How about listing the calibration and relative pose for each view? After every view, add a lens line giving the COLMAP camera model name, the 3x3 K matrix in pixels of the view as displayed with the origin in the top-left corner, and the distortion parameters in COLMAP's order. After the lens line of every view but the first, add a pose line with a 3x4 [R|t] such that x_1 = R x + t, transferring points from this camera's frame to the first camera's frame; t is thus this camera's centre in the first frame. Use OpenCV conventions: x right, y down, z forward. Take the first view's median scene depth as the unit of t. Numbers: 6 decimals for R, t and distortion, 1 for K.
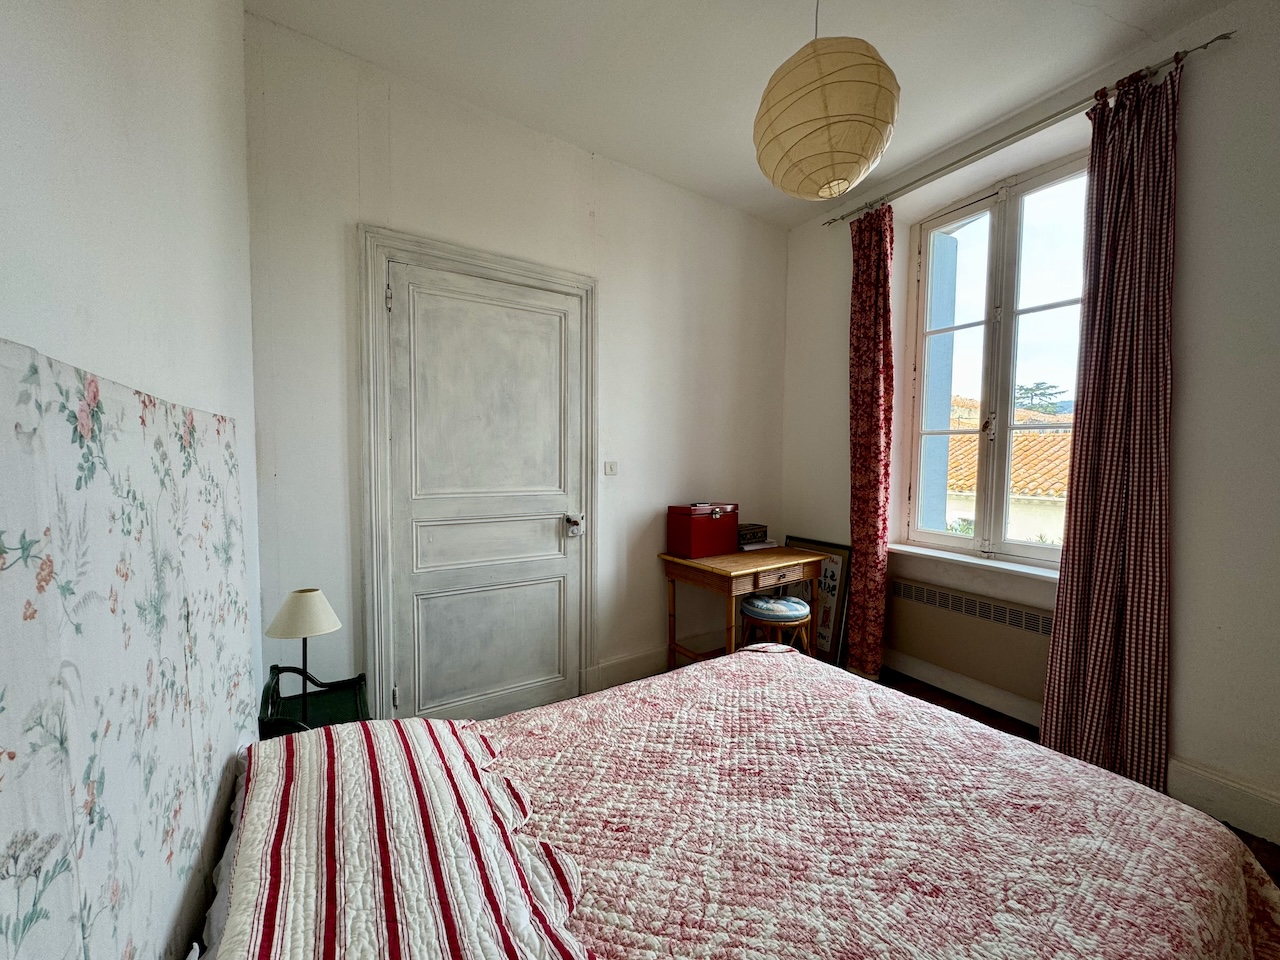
lens RADIAL K [[513.8, 0, 643.2], [0, 513.8, 483.2], [0, 0, 1]] dist [-0.003353, -0.000250]
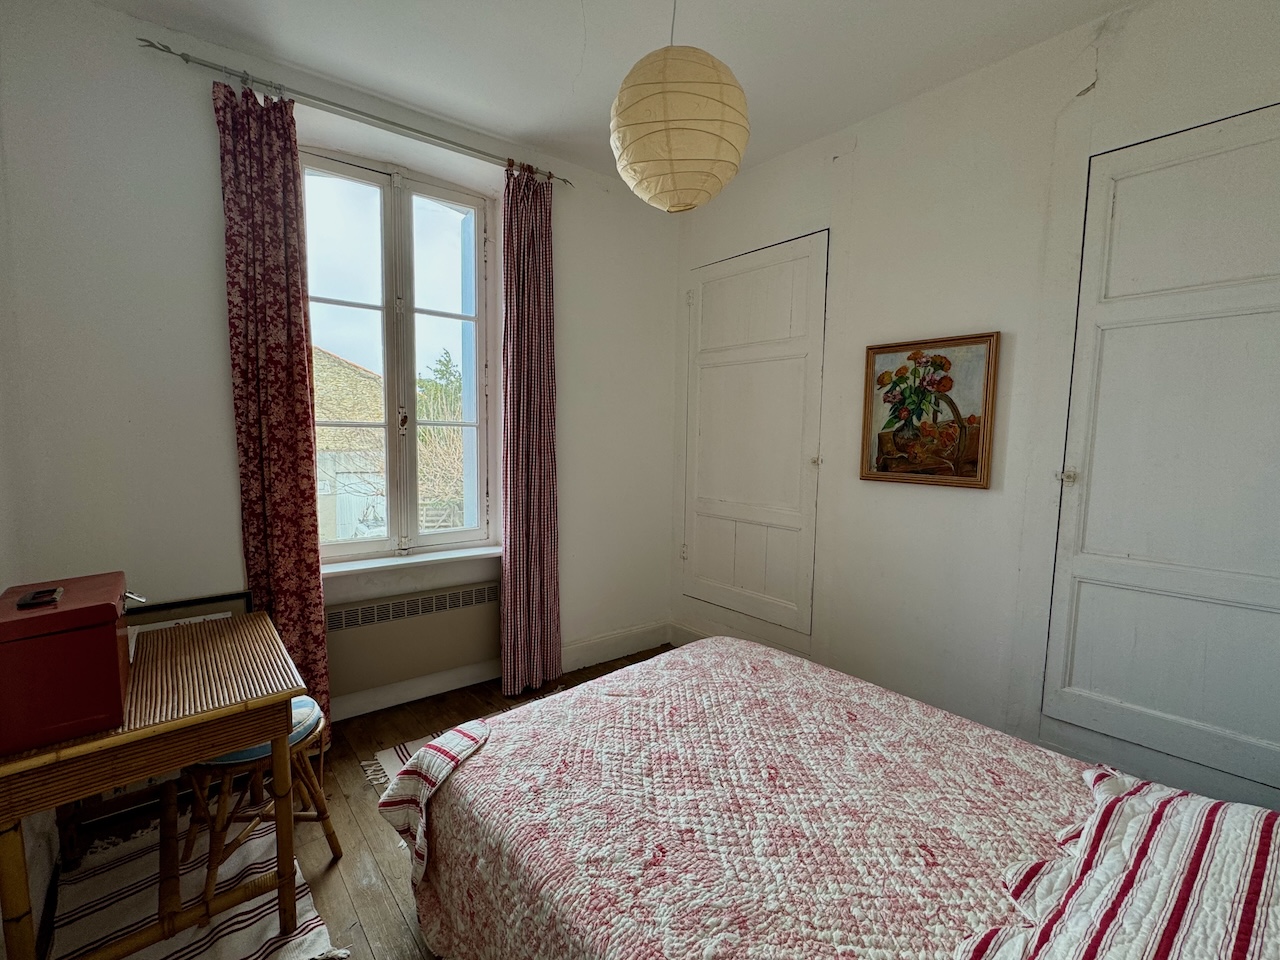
lens RADIAL K [[538.8, 0, 640.0], [0, 538.8, 480.0], [0, 0, 1]] dist [-0.001826, -0.000044]
pose [[-0.120327, -0.090100, 0.988637, -0.564694], [0.043828, 0.994420, 0.095961, -0.110957], [-0.991766, 0.054877, -0.115706, 0.964324]]
